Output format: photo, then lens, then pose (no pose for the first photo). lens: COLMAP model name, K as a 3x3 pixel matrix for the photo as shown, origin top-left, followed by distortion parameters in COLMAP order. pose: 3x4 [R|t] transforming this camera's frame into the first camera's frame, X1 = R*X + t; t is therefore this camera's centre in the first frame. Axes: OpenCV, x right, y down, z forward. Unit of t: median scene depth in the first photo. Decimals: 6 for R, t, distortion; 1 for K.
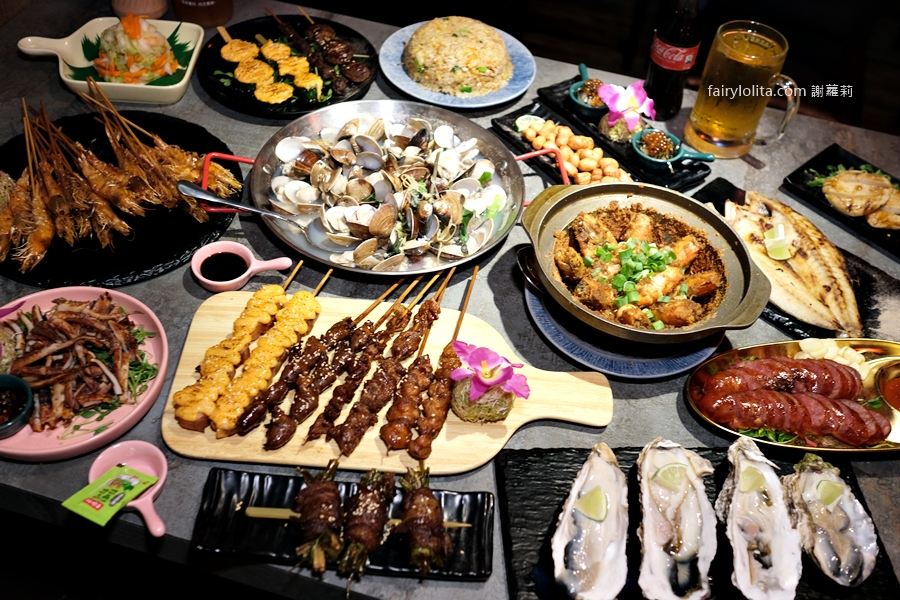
lens RADIAL K [[932.3, 0, 450.0], [0, 932.3, 300.0], [0, 0, 1]] dist [-0.002934, -0.007407]
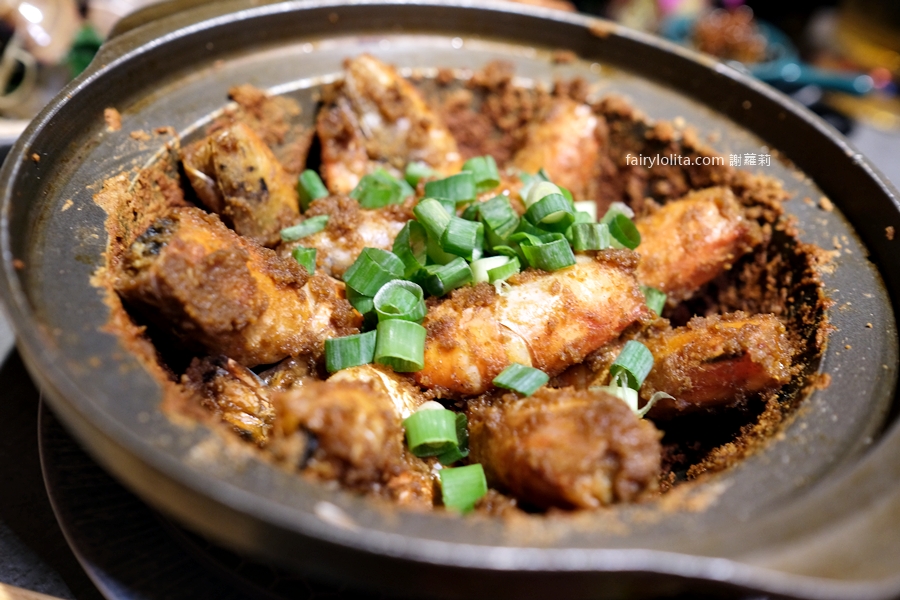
lens RADIAL K [[932.3, 0, 450.0], [0, 932.3, 300.0], [0, 0, 1]] dist [-0.002934, -0.007407]
pose [[0.964595, 0.195703, -0.176797, 0.244790], [-0.216637, 0.970268, -0.107931, 0.008761], [0.150418, 0.142411, 0.978312, 0.753556]]
